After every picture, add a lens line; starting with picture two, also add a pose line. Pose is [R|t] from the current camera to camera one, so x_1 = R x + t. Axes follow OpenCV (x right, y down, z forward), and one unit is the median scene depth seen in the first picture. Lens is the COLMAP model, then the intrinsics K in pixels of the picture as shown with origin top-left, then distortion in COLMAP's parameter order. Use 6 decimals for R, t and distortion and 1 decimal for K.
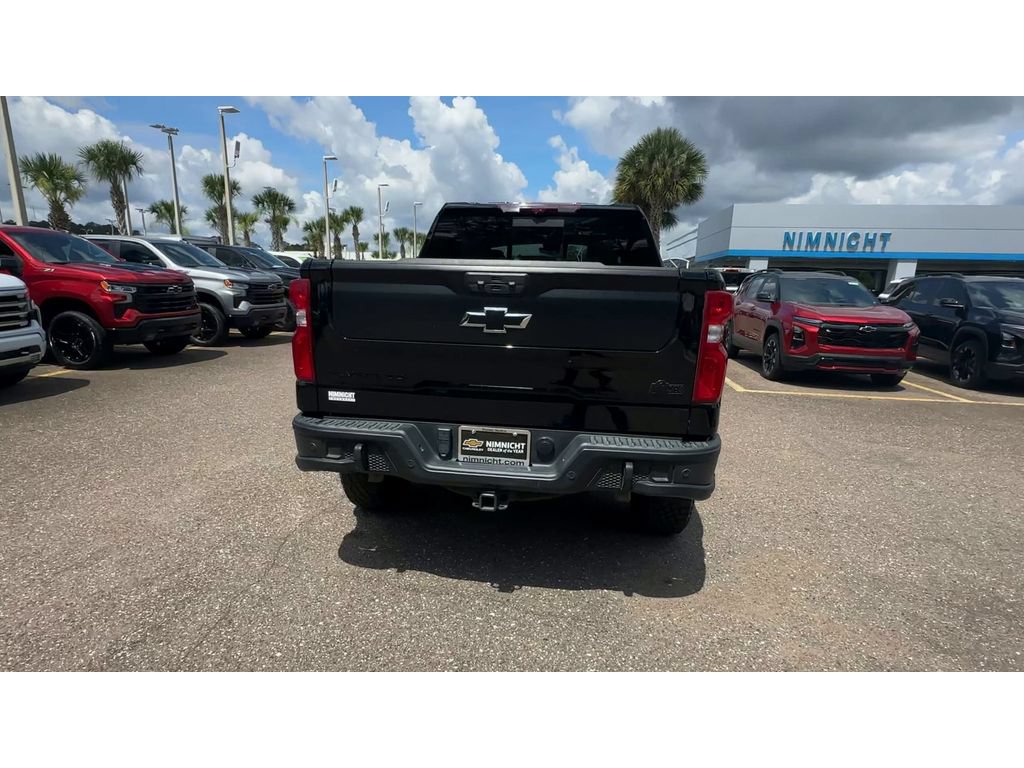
lens RADIAL K [[591.6, 0, 490.0], [0, 591.6, 442.6], [0, 0, 1]] dist [-0.006864, -0.001496]
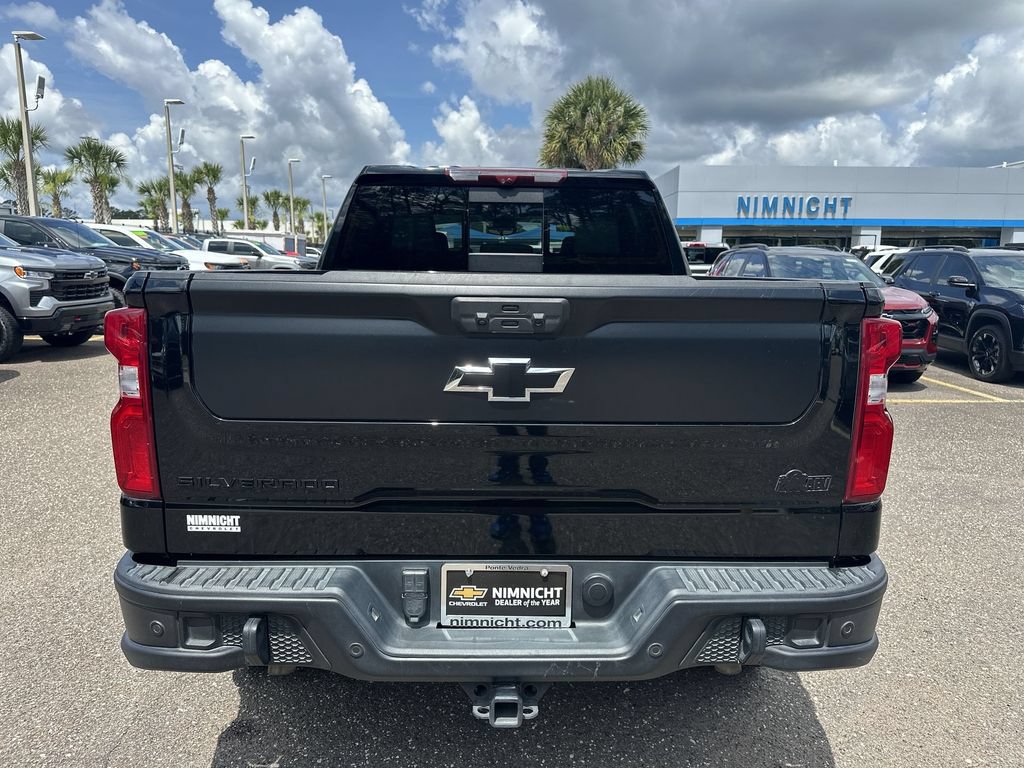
lens RADIAL K [[736.4, 0, 521.0], [0, 736.4, 384.3], [0, 0, 1]] dist [0.009381, -0.012410]
pose [[0.984562, -0.041828, 0.169968, -0.026794], [0.057200, 0.994602, -0.086575, -0.039552], [-0.165429, 0.094961, 0.981639, 0.090160]]
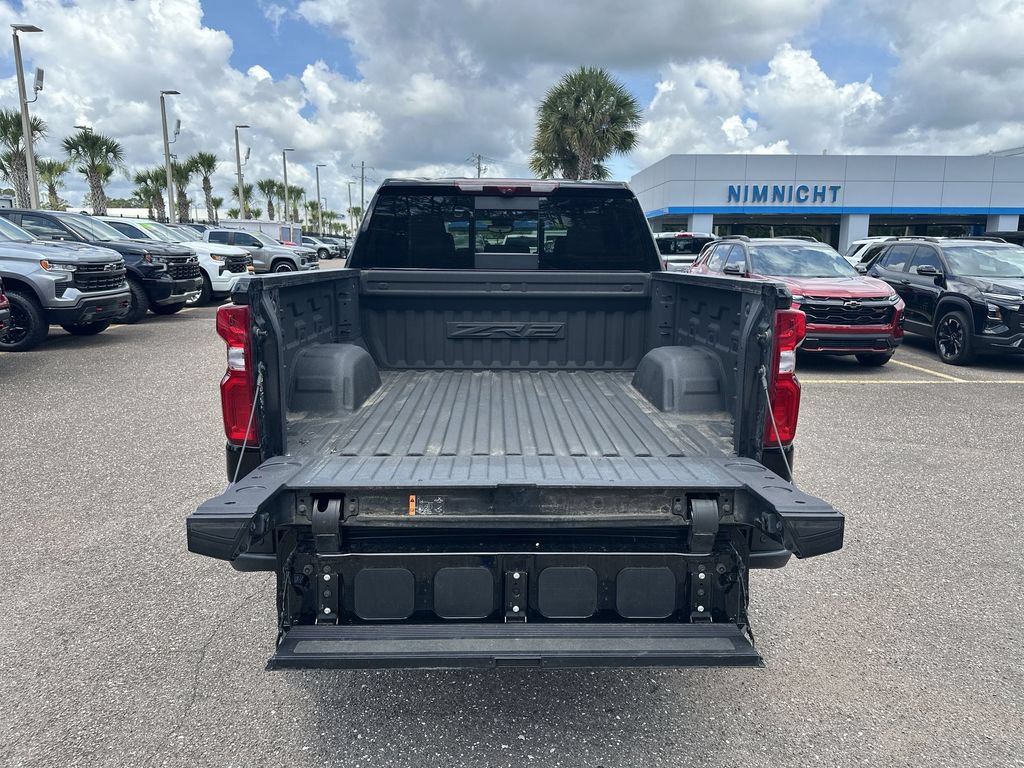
lens RADIAL K [[736.4, 0, 521.0], [0, 736.4, 384.3], [0, 0, 1]] dist [0.009381, -0.012410]
pose [[0.983018, -0.049199, 0.176789, -0.043314], [0.062331, 0.995632, -0.069508, -0.027521], [-0.172597, 0.079347, 0.981791, 0.015683]]
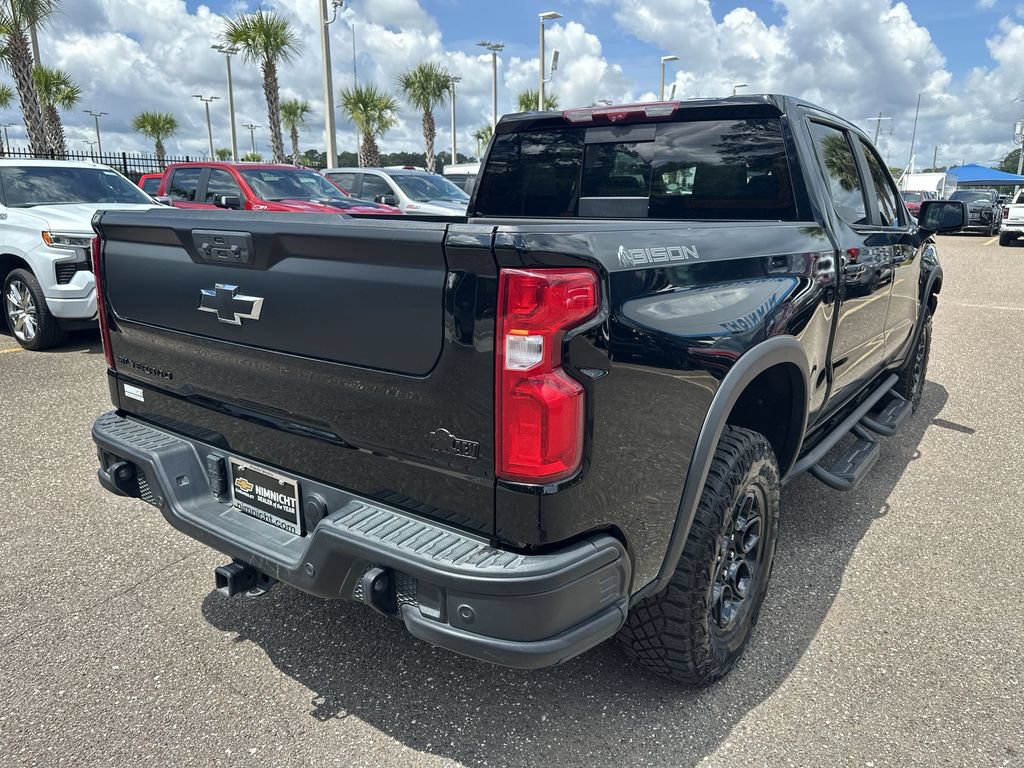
lens RADIAL K [[733.9, 0, 512.0], [0, 733.9, 384.0], [0, 0, 1]] dist [0.002419, -0.003765]
pose [[0.886257, 0.092346, -0.453896, 0.179570], [-0.106136, 0.994339, -0.004936, -0.041649], [0.450871, 0.052549, 0.891041, 0.121971]]
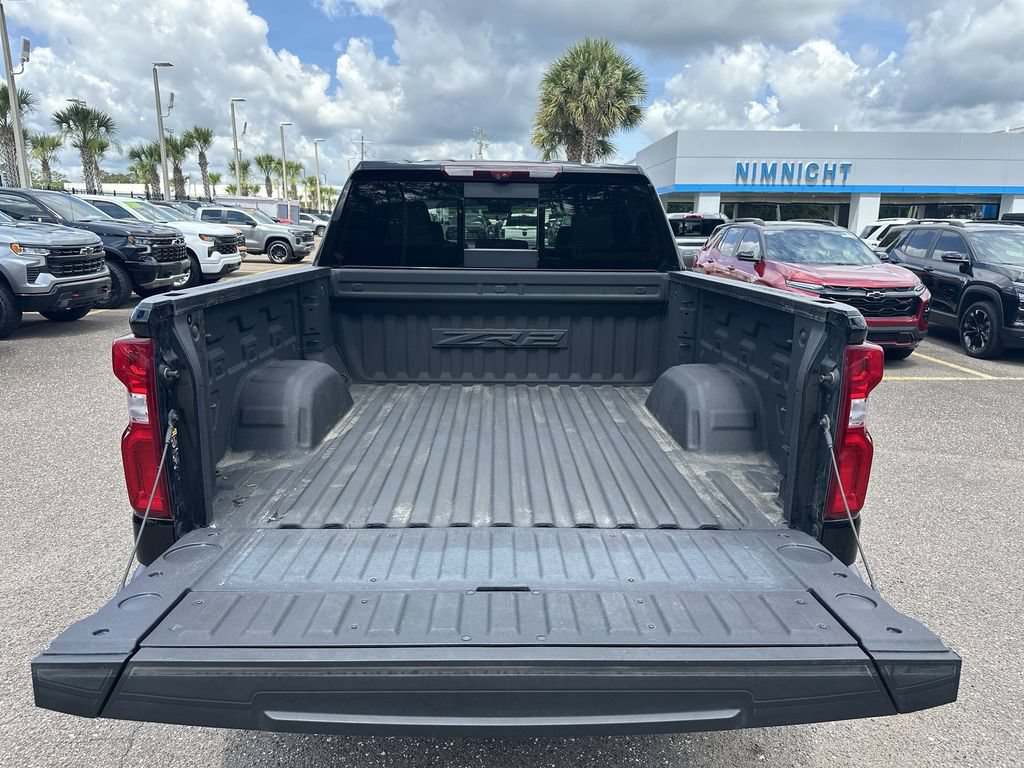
lens RADIAL K [[737.7, 0, 518.5], [0, 737.7, 393.2], [0, 0, 1]] dist [-0.002055, -0.000062]
pose [[0.984193, -0.051739, 0.169374, -0.027806], [0.057401, 0.997939, -0.028700, -0.053761], [-0.167539, 0.037969, 0.985134, 0.076466]]
